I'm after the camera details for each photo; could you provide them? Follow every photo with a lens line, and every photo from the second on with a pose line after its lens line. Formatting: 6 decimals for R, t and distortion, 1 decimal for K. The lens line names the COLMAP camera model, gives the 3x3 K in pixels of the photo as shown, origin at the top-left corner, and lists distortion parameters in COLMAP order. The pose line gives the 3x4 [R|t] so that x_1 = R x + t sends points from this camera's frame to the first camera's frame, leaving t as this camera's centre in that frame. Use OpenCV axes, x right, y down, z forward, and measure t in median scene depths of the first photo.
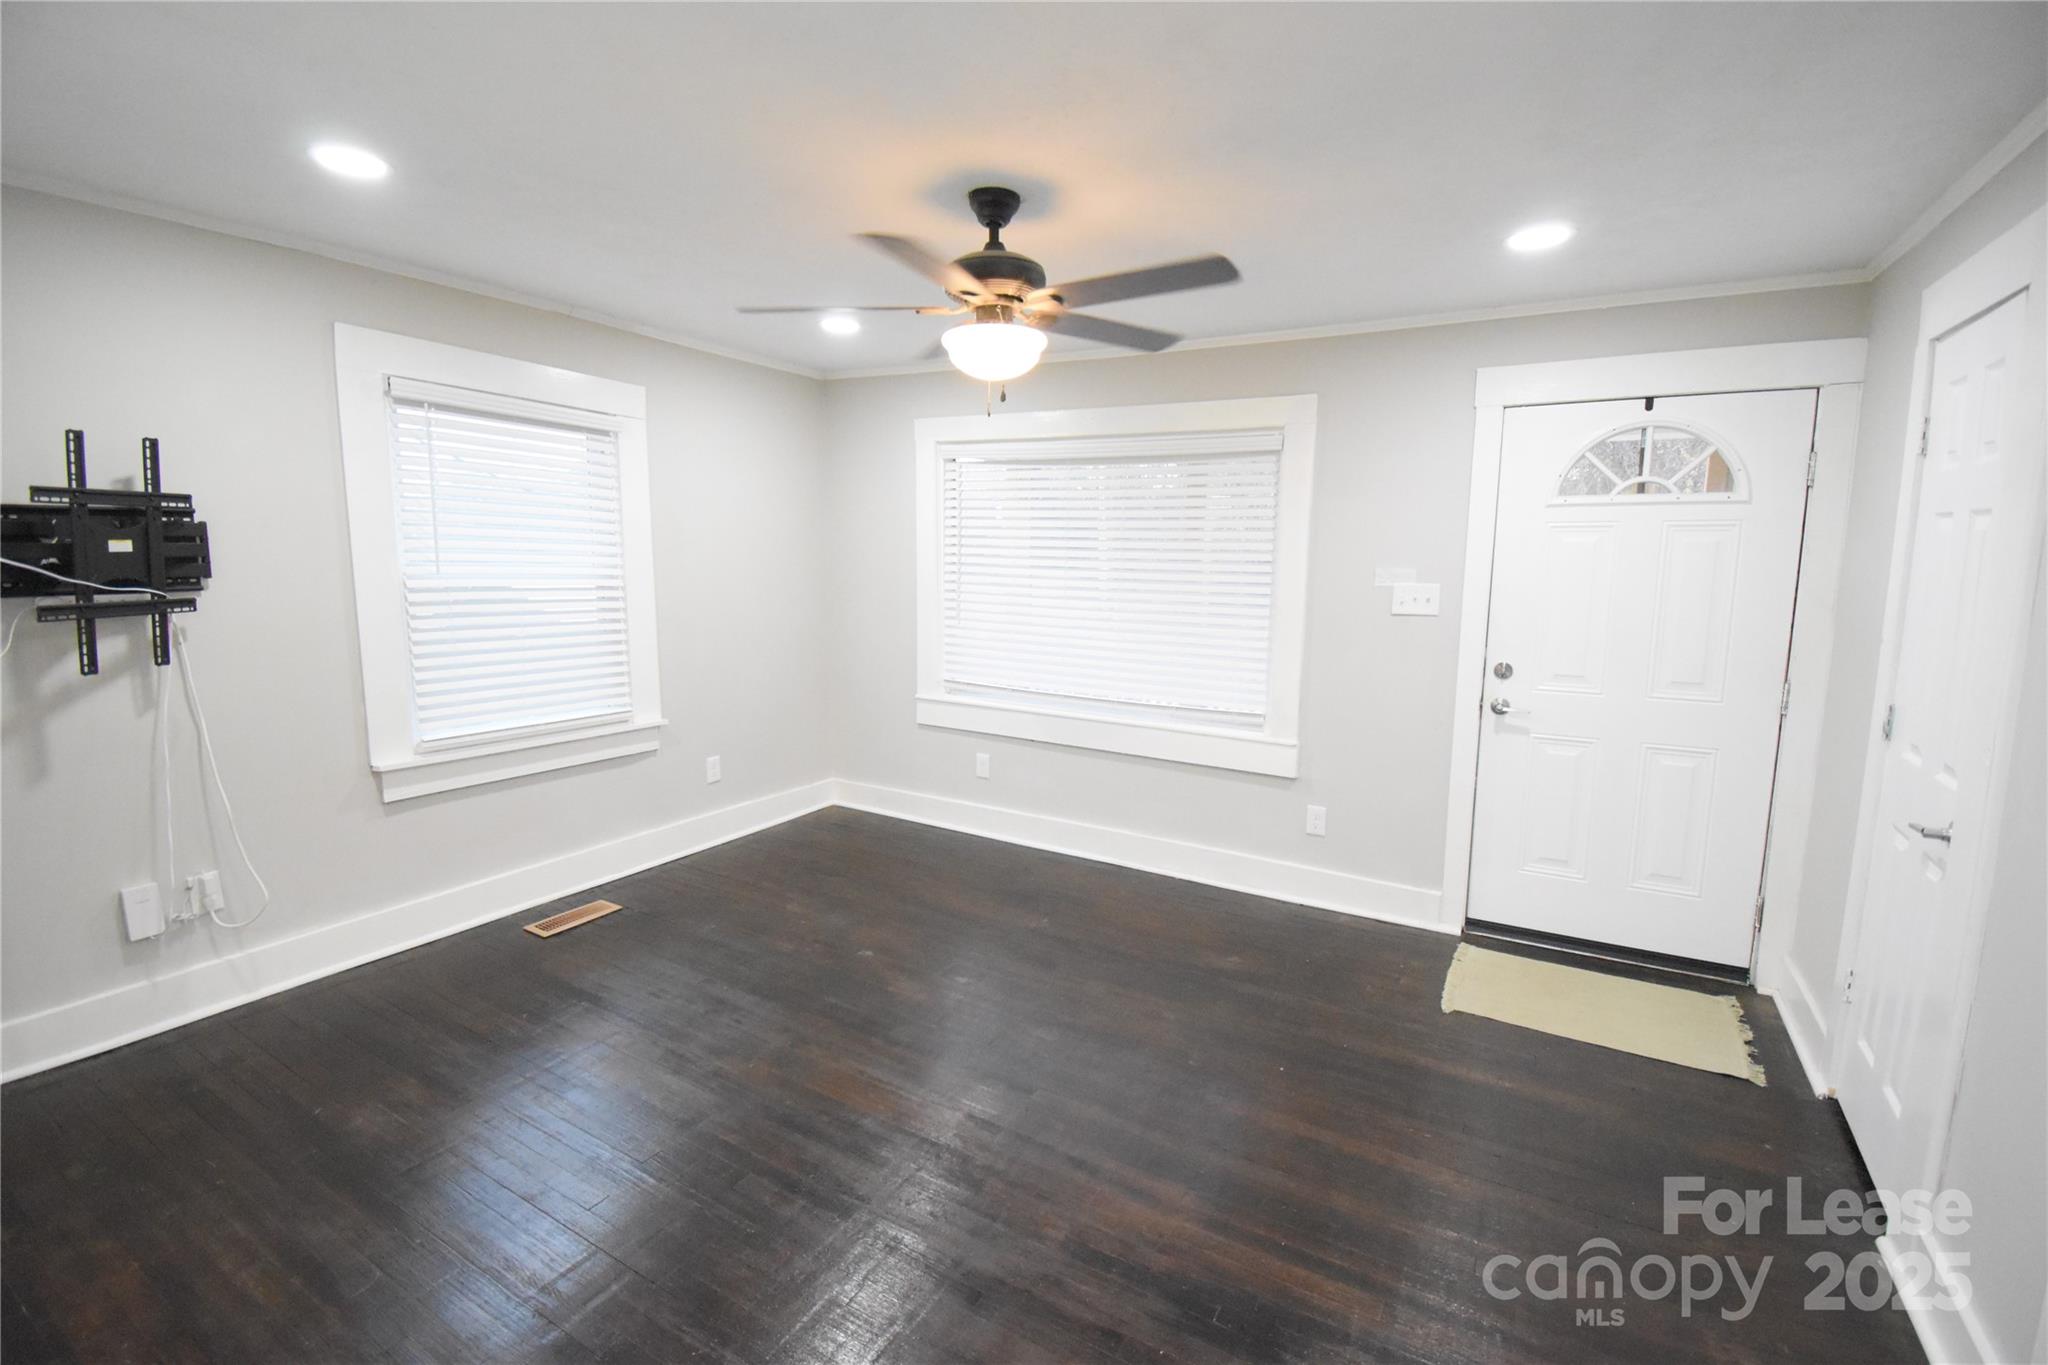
lens RADIAL K [[912.1, 0, 1024.0], [0, 912.1, 682.5], [0, 0, 1]] dist [0.024195, -0.030145]
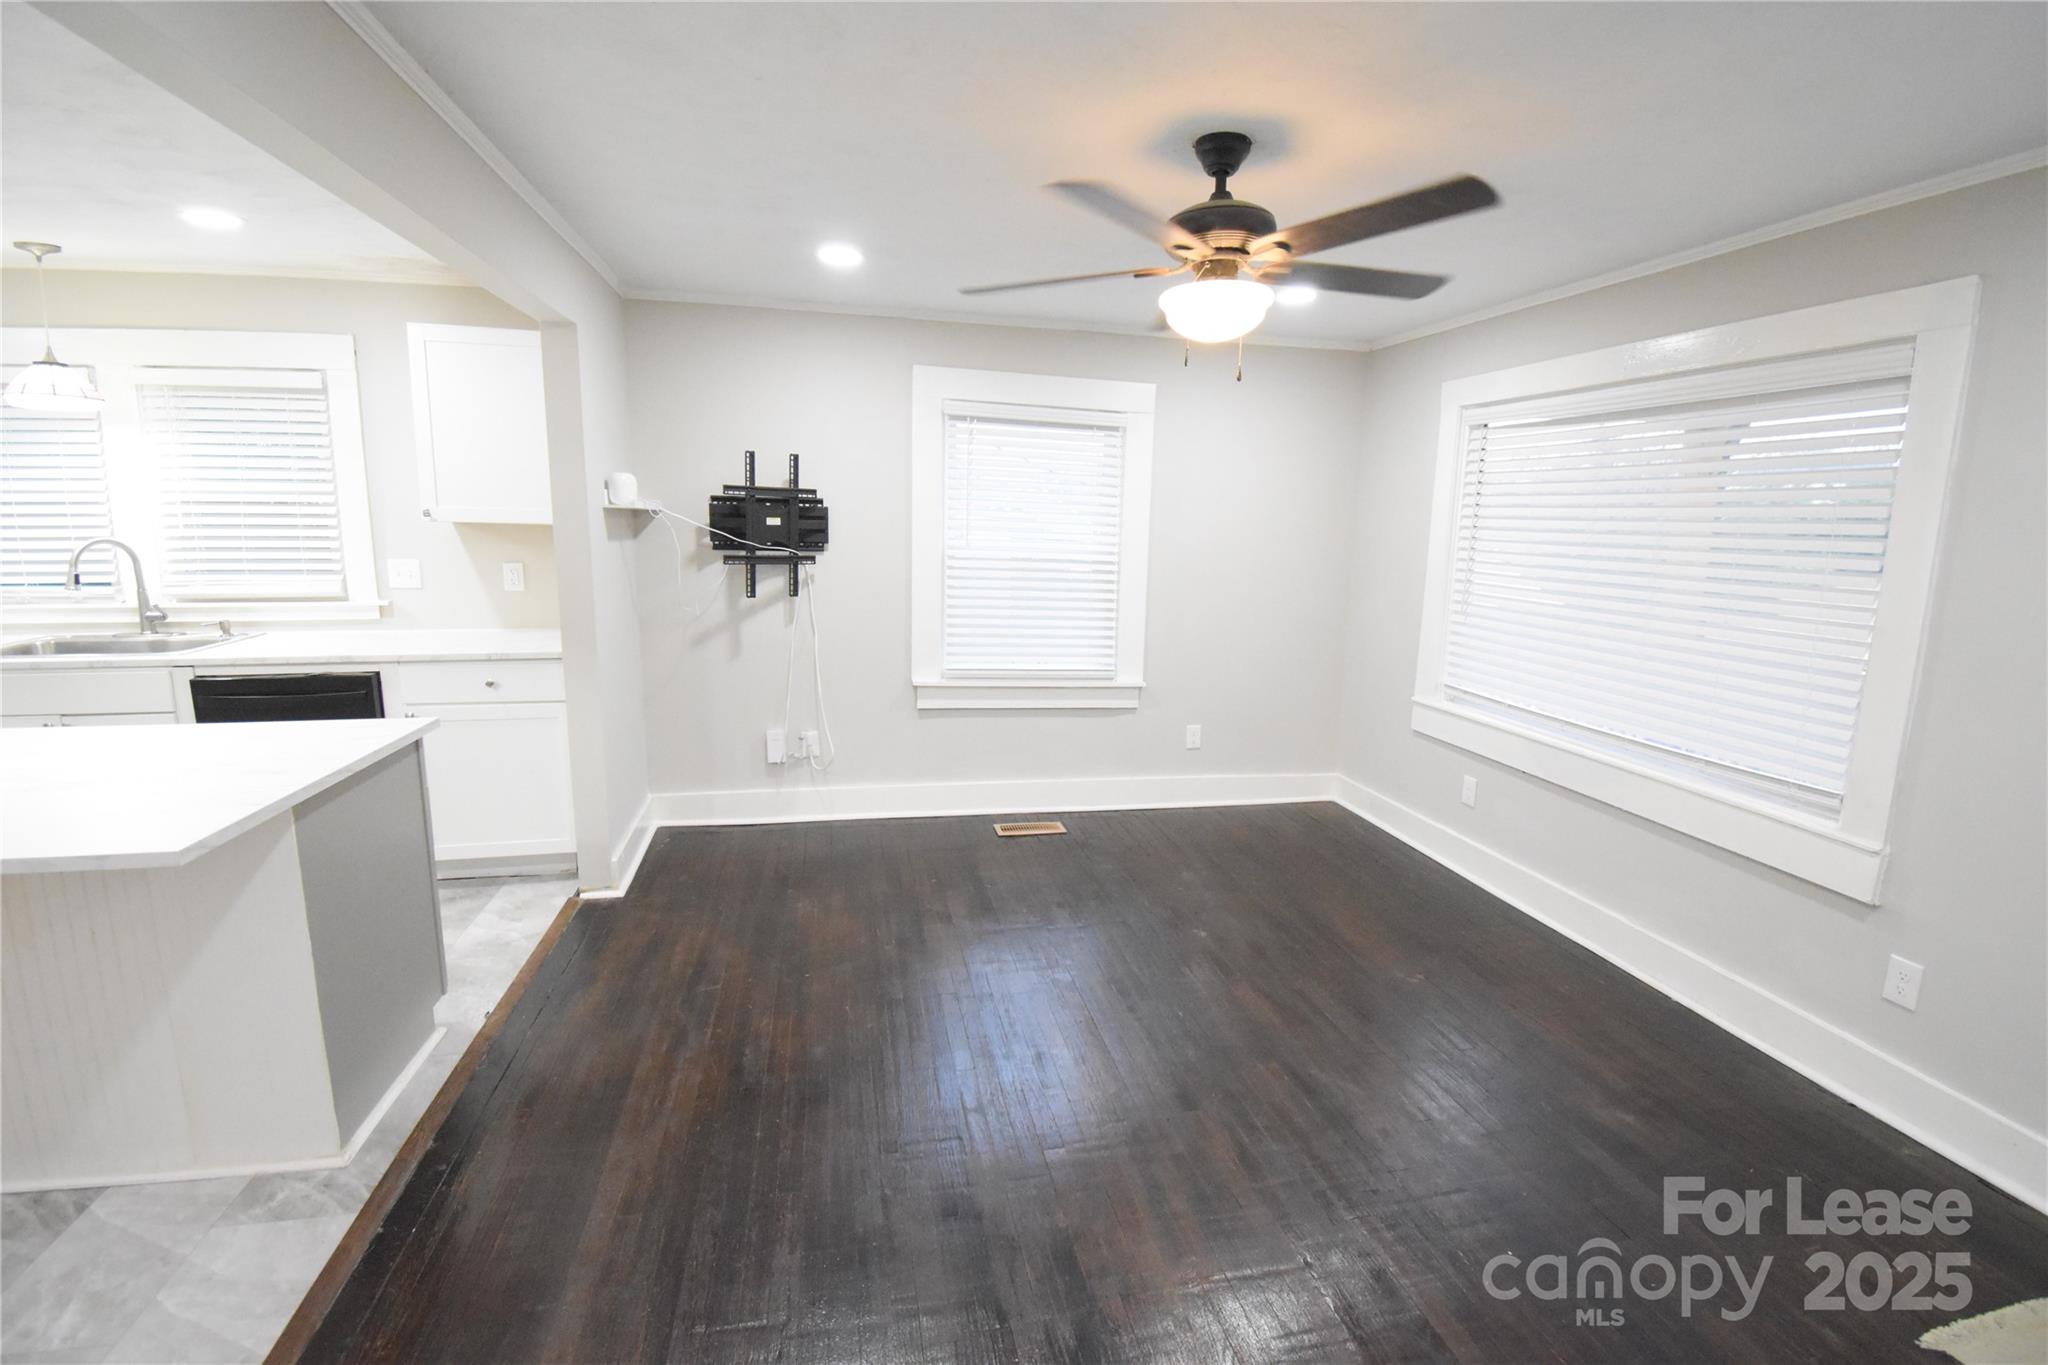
lens RADIAL K [[912.1, 0, 1024.0], [0, 912.1, 682.5], [0, 0, 1]] dist [0.024195, -0.030145]
pose [[0.657473, 0.128734, -0.742399, 0.455163], [-0.121619, 0.990508, 0.064050, -0.018018], [0.743598, 0.048179, 0.666889, 0.196622]]
